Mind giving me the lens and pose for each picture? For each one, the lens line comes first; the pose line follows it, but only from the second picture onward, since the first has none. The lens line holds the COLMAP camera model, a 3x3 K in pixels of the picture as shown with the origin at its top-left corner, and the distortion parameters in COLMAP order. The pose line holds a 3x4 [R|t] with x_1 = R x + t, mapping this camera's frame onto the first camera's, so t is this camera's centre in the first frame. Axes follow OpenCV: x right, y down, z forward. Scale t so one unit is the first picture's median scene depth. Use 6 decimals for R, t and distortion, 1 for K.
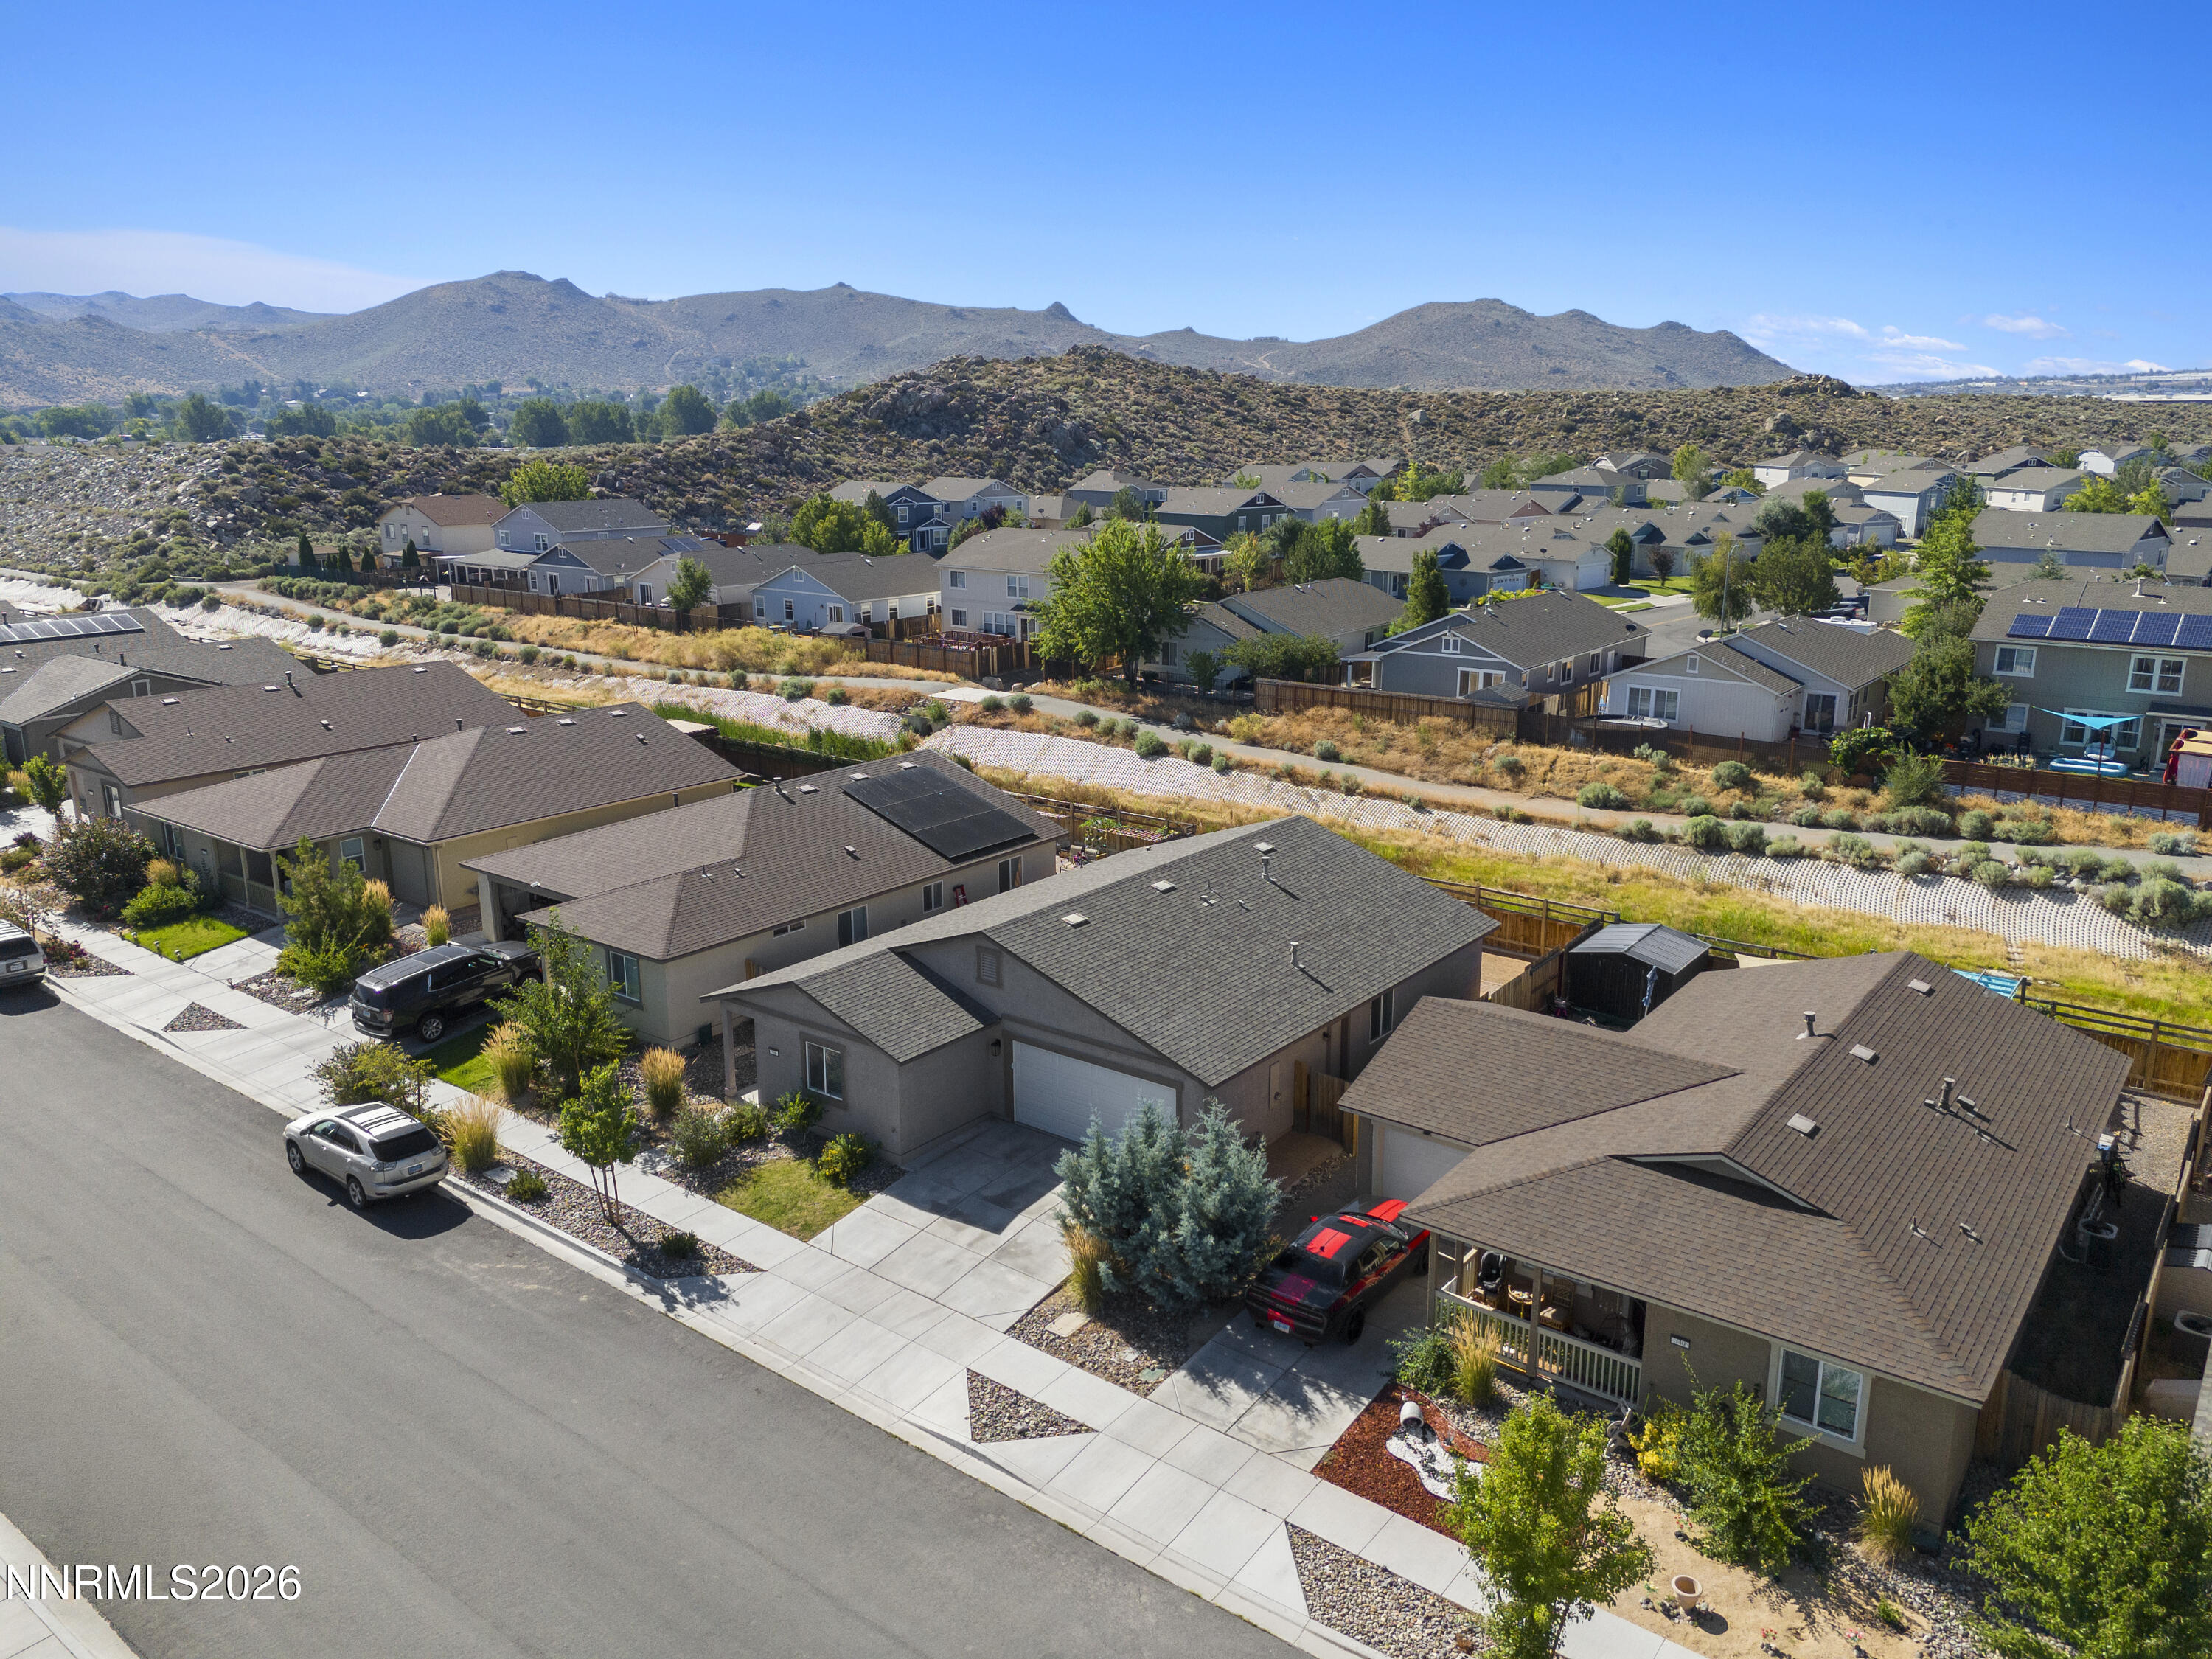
lens RADIAL K [[1627.3, 0, 1109.1], [0, 1627.3, 844.2], [0, 0, 1]] dist [0.067683, -0.057830]
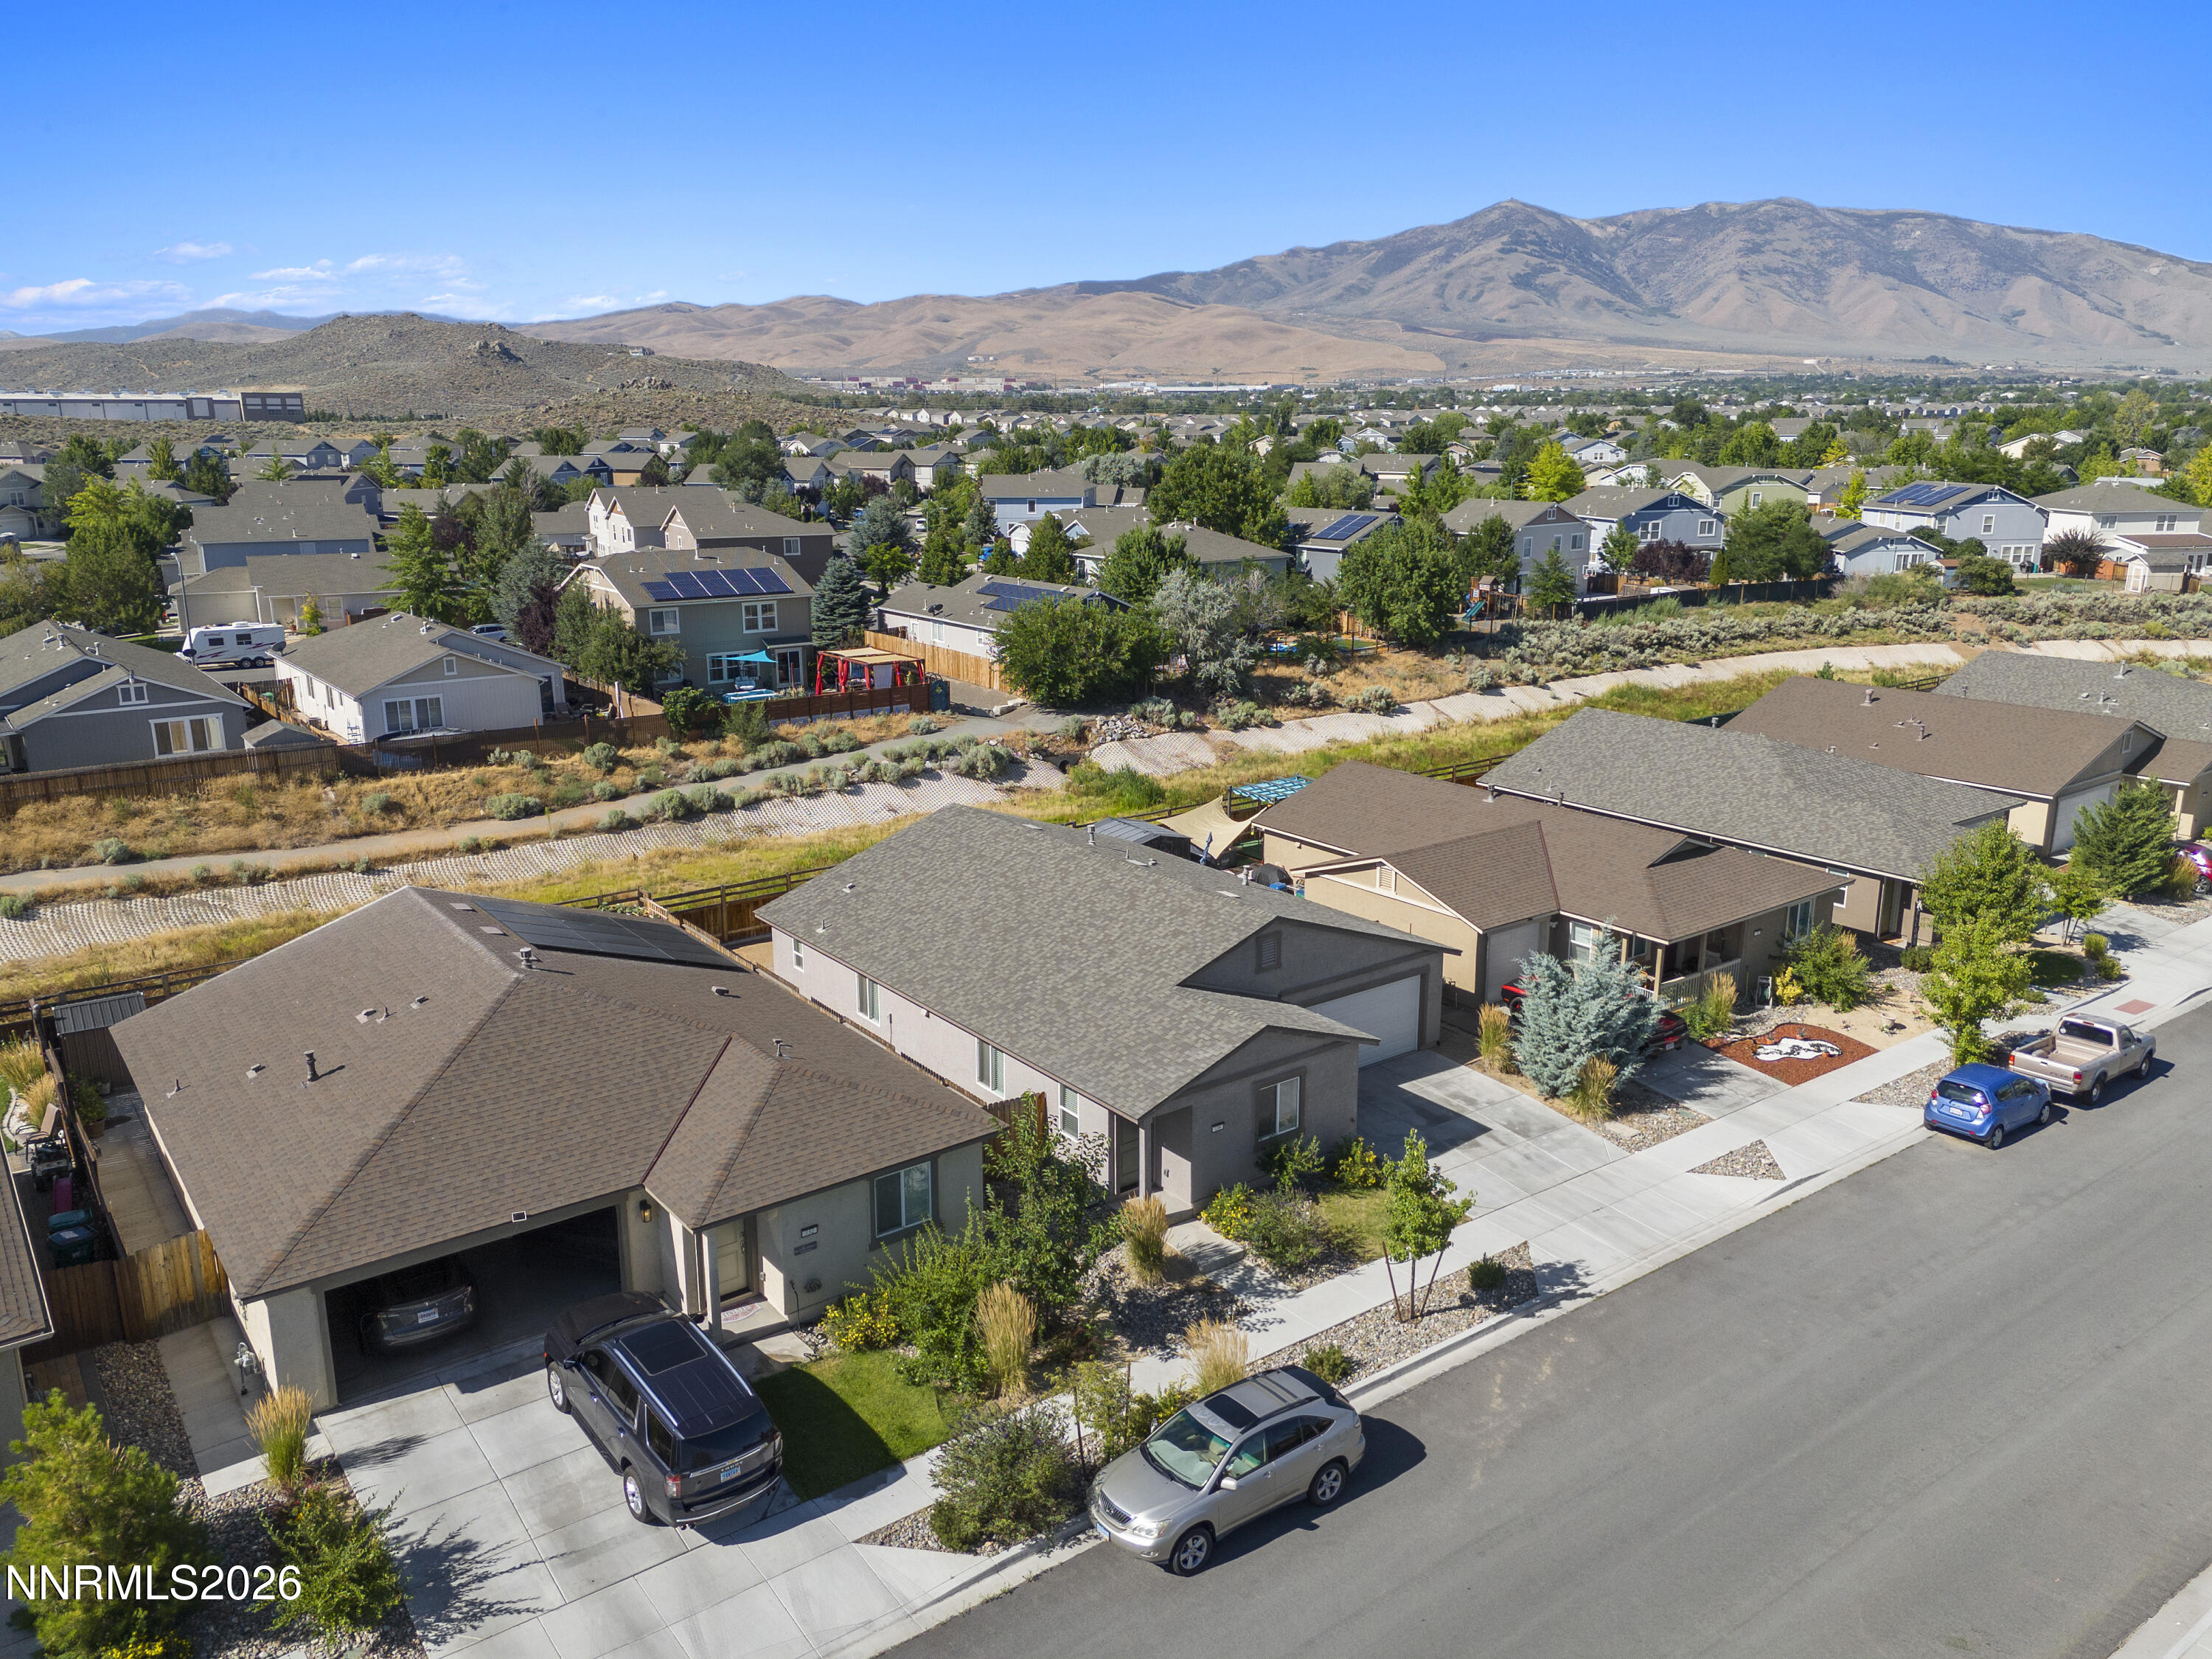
lens RADIAL K [[1627.3, 0, 1122.9], [0, 1627.3, 836.6], [0, 0, 1]] dist [0.067683, -0.057830]
pose [[0.257425, -0.243185, 0.935197, -0.967363], [0.246644, 0.952292, 0.179739, -0.185524], [-0.934291, 0.184391, 0.305124, 0.729481]]
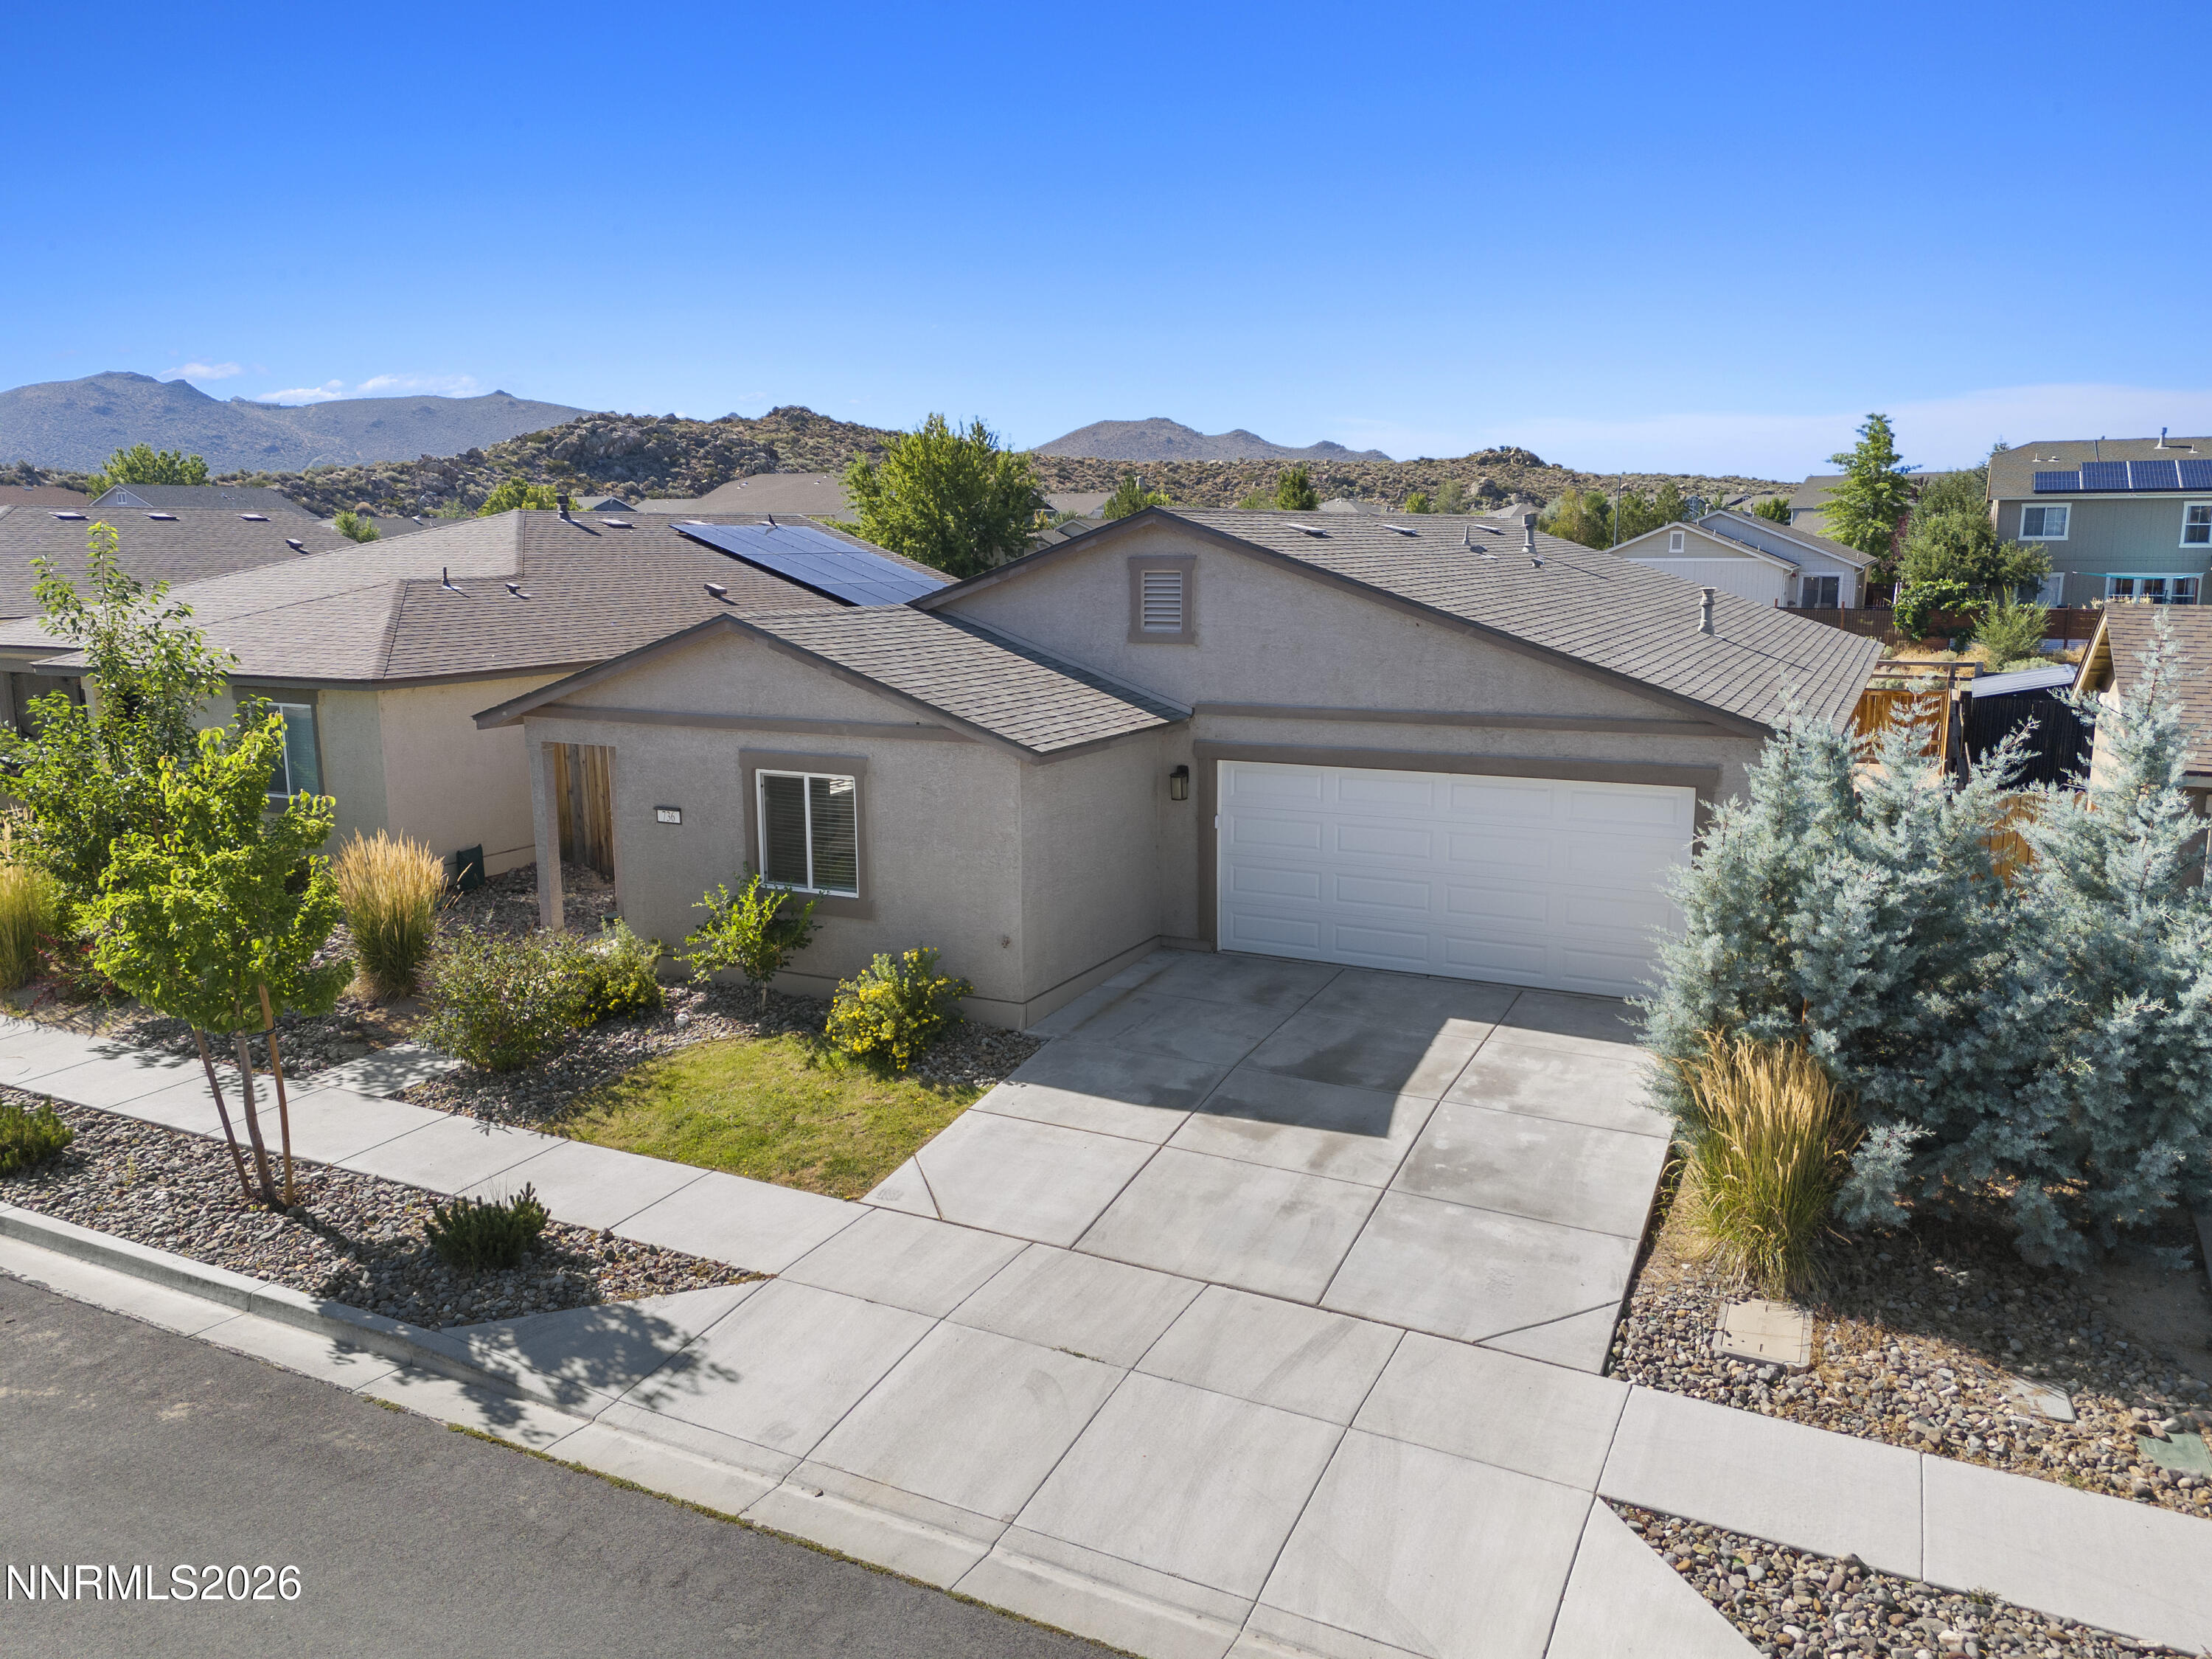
lens RADIAL K [[1627.3, 0, 1113.6], [0, 1627.3, 833.7], [0, 0, 1]] dist [0.067683, -0.057830]
pose [[0.981047, -0.038659, 0.189873, -0.167299], [0.053224, 0.995968, -0.072216, 0.164190], [-0.186316, 0.080953, 0.979149, 0.539259]]
